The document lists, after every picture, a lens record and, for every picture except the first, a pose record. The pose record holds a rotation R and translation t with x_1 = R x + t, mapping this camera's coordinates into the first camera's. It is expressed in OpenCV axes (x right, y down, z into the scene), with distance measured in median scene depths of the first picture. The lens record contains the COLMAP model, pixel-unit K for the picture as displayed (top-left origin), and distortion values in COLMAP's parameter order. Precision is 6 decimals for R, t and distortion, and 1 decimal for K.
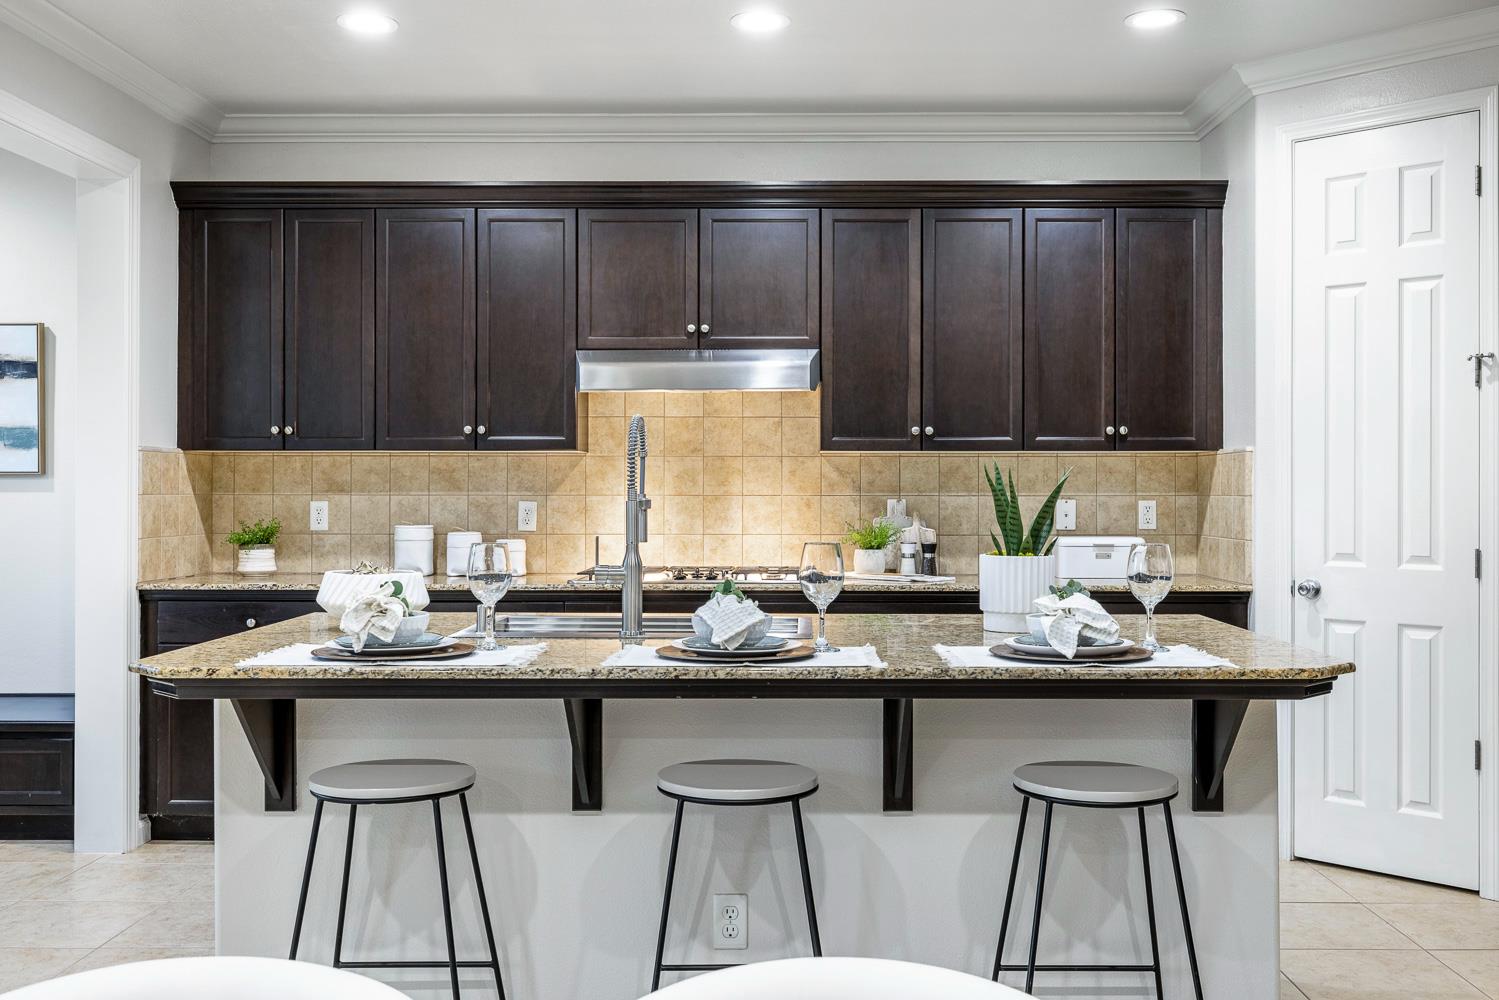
lens RADIAL K [[1466.0, 0, 785.9], [0, 1466.0, 480.5], [0, 0, 1]] dist [-0.002499, 0.000000]
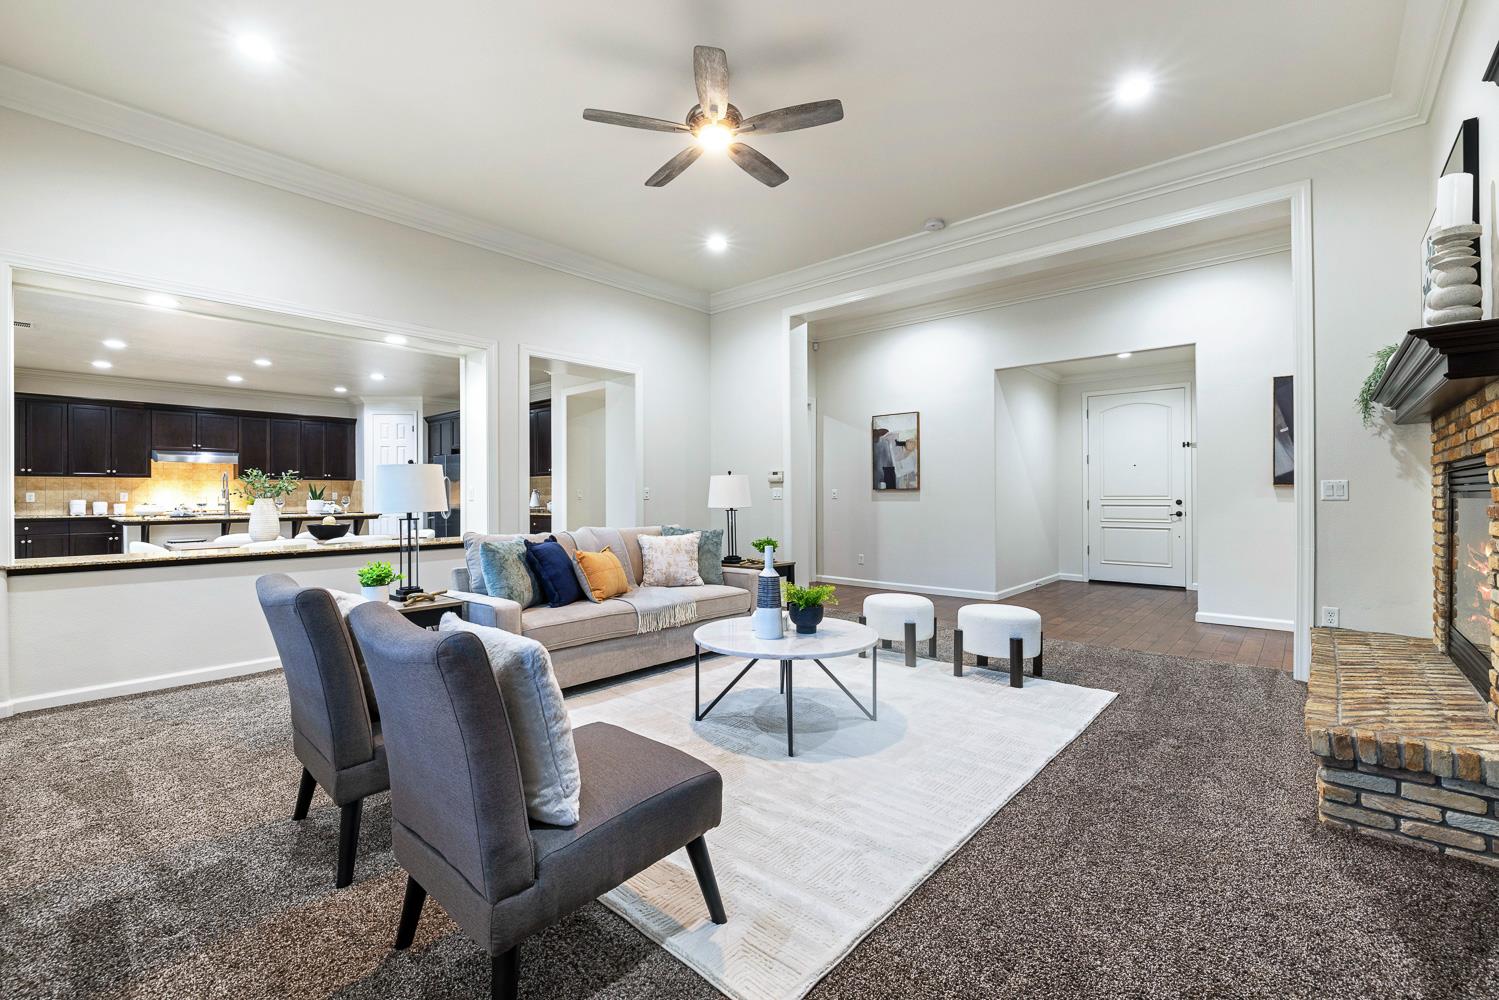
lens RADIAL K [[638.4, 0, 750.3], [0, 638.4, 497.9], [0, 0, 1]] dist [-0.000011, -0.000161]
pose [[0.653124, -0.005331, 0.757232, -0.349089], [0.001598, 0.999983, 0.005662, 0.020289], [-0.757249, -0.002488, 0.653122, -1.054631]]
